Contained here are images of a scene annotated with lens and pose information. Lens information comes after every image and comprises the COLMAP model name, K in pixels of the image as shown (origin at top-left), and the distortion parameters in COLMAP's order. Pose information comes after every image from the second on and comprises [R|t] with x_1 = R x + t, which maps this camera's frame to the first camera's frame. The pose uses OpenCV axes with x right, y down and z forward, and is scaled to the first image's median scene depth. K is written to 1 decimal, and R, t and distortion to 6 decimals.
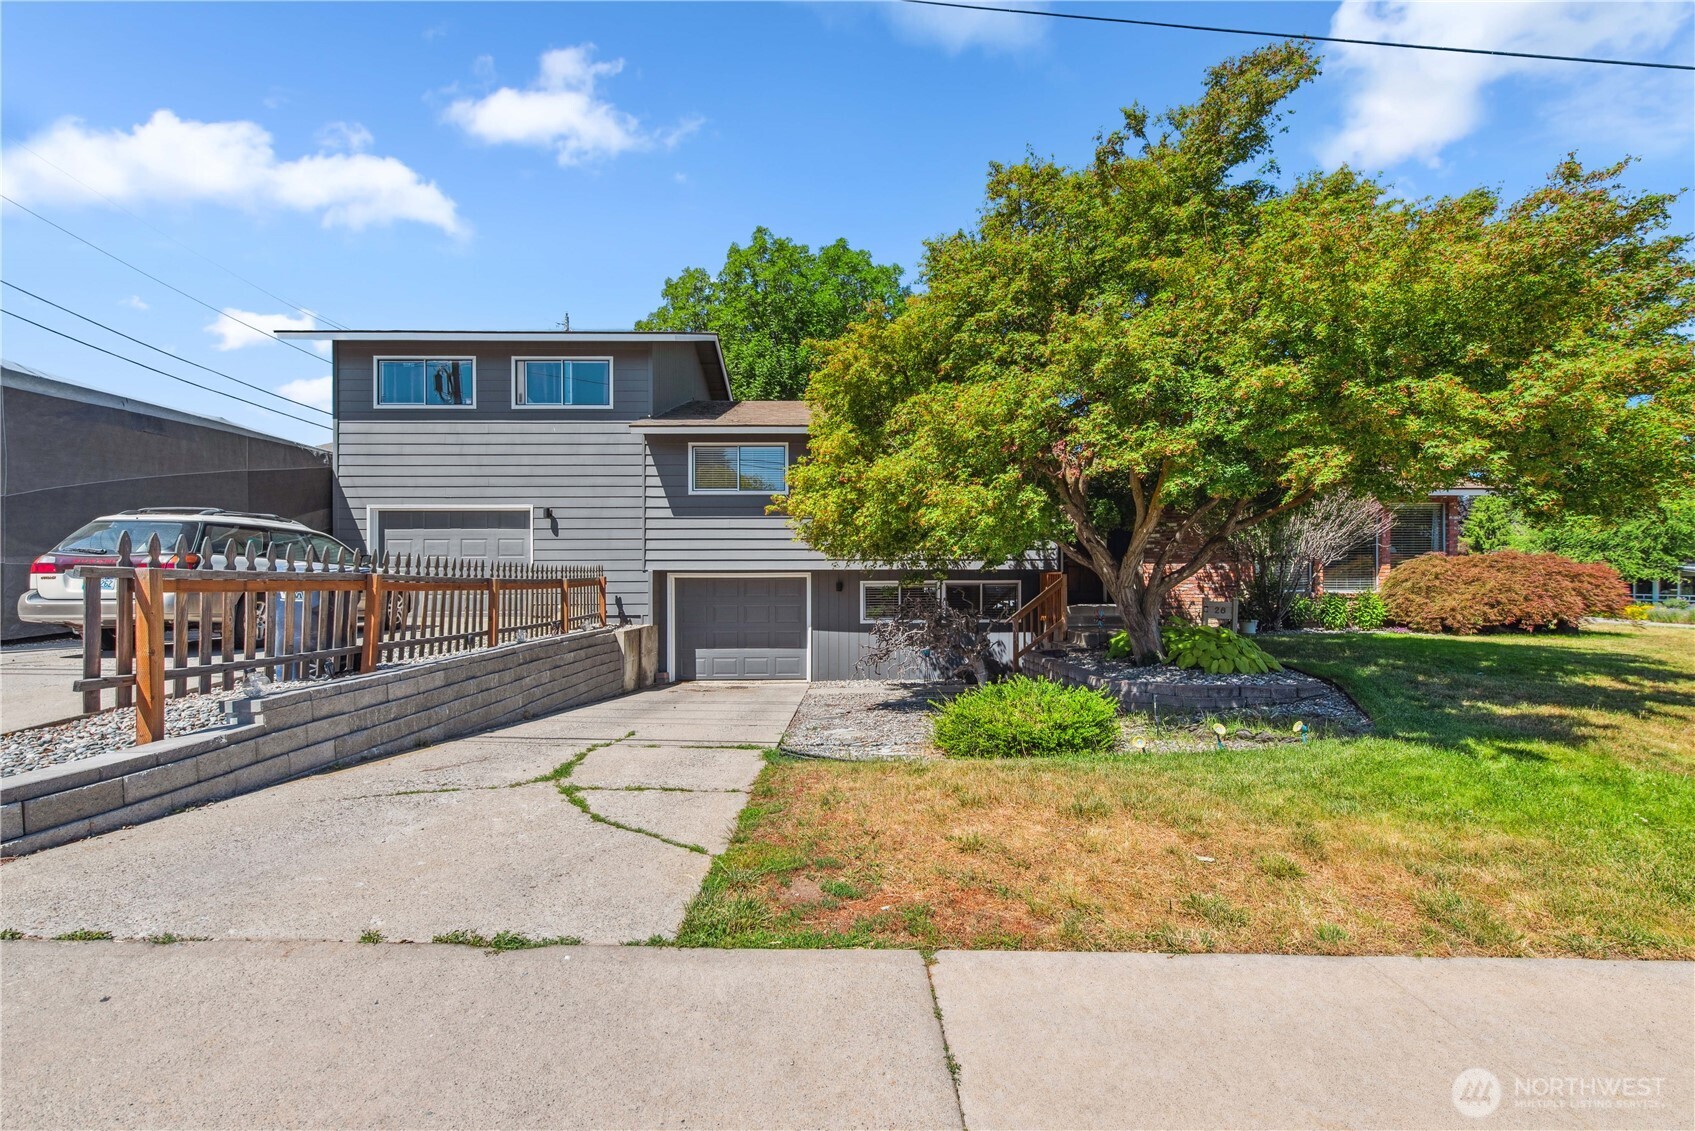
lens RADIAL K [[743.9, 0, 850.7], [0, 743.9, 570.9], [0, 0, 1]] dist [-0.000116, 0.000135]
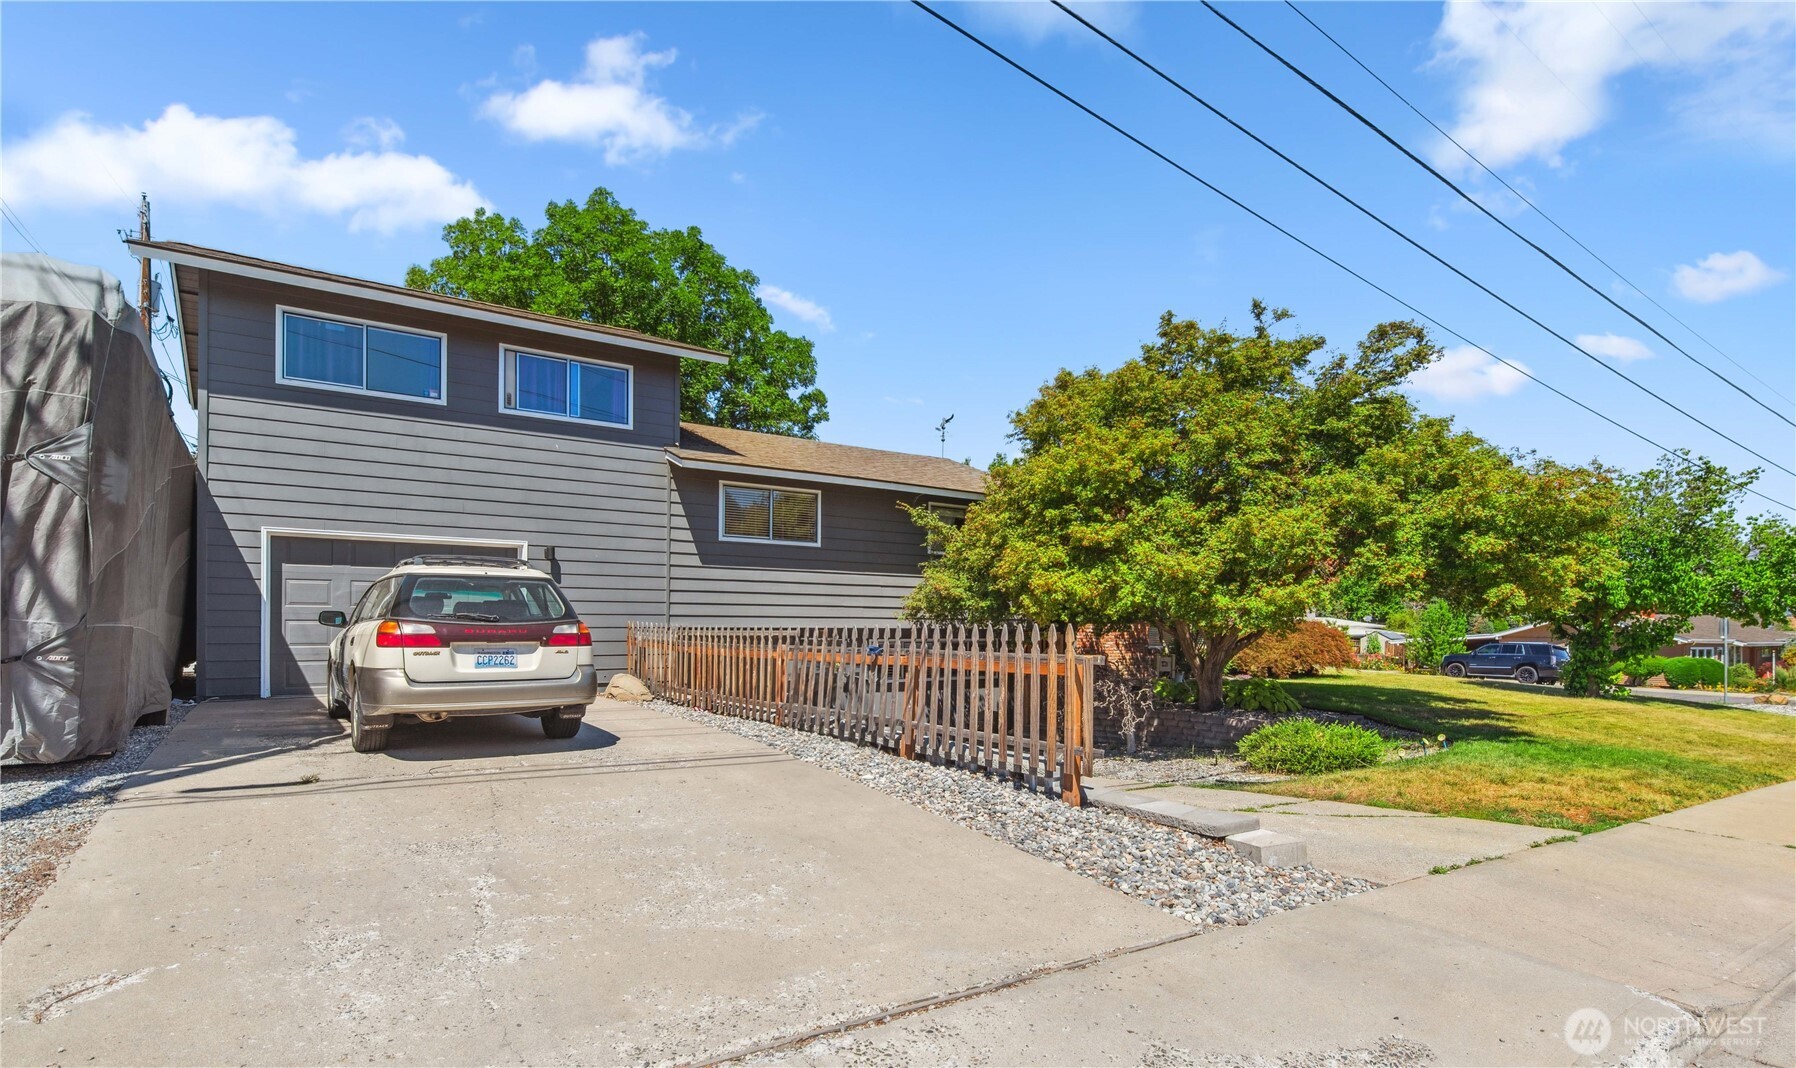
lens RADIAL K [[938.6, 0, 894.1], [0, 938.6, 628.1], [0, 0, 1]] dist [-0.000427, 0.000074]
pose [[0.818194, 0.005263, 0.574918, -0.675277], [-0.017451, 0.999725, 0.015684, -0.021136], [-0.574677, -0.022866, 0.818061, -0.013753]]
